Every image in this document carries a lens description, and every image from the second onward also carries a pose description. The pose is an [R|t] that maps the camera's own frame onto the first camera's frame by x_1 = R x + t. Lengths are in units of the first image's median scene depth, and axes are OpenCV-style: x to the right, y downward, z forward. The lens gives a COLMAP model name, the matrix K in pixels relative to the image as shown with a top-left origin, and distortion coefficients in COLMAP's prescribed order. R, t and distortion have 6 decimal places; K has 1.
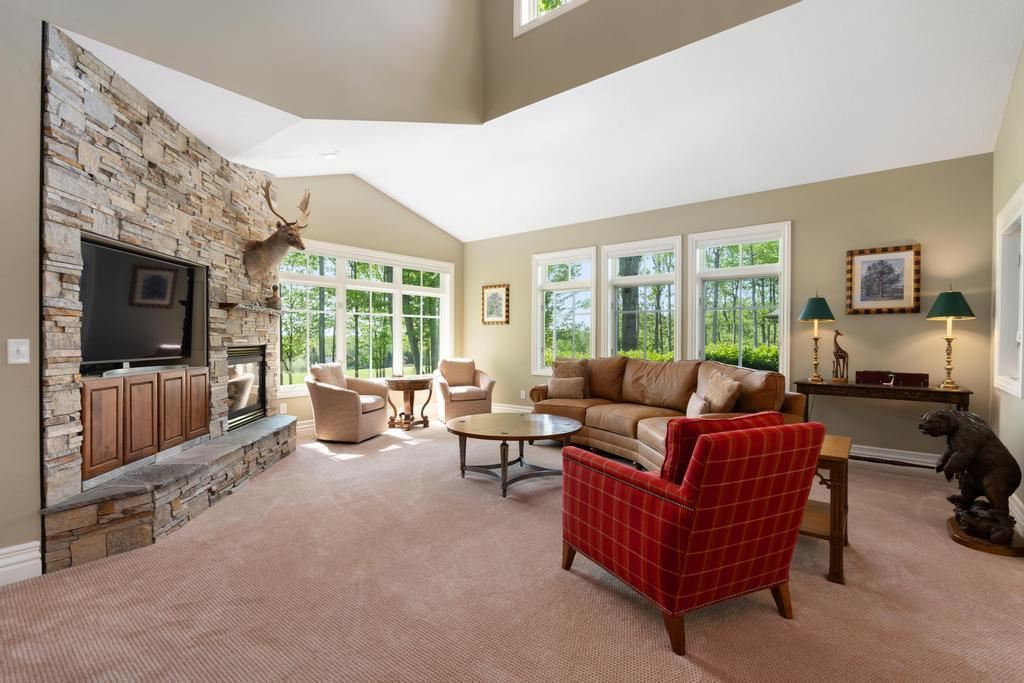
lens RADIAL K [[479.5, 0, 512.0], [0, 479.5, 343.1], [0, 0, 1]] dist [0.000709, 0.000244]
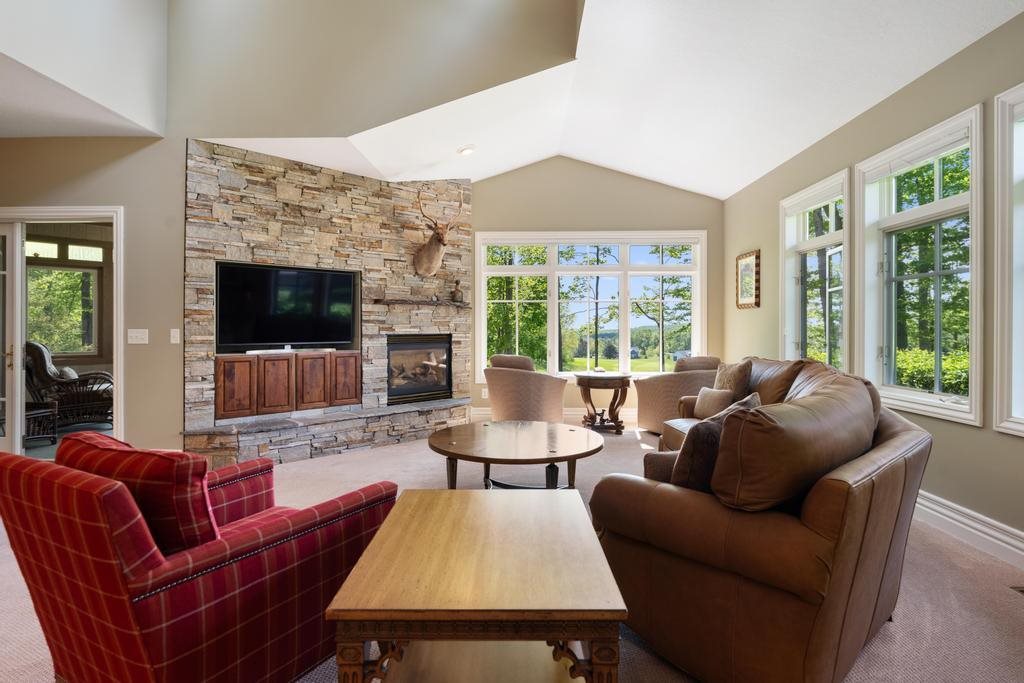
lens RADIAL K [[516.7, 0, 509.8], [0, 516.7, 325.9], [0, 0, 1]] dist [-0.000762, 0.000685]
pose [[0.605068, -0.003390, -0.796166, 0.797924], [-0.006207, 0.999940, -0.008975, -0.007153], [0.796149, 0.010373, 0.605011, 0.574669]]
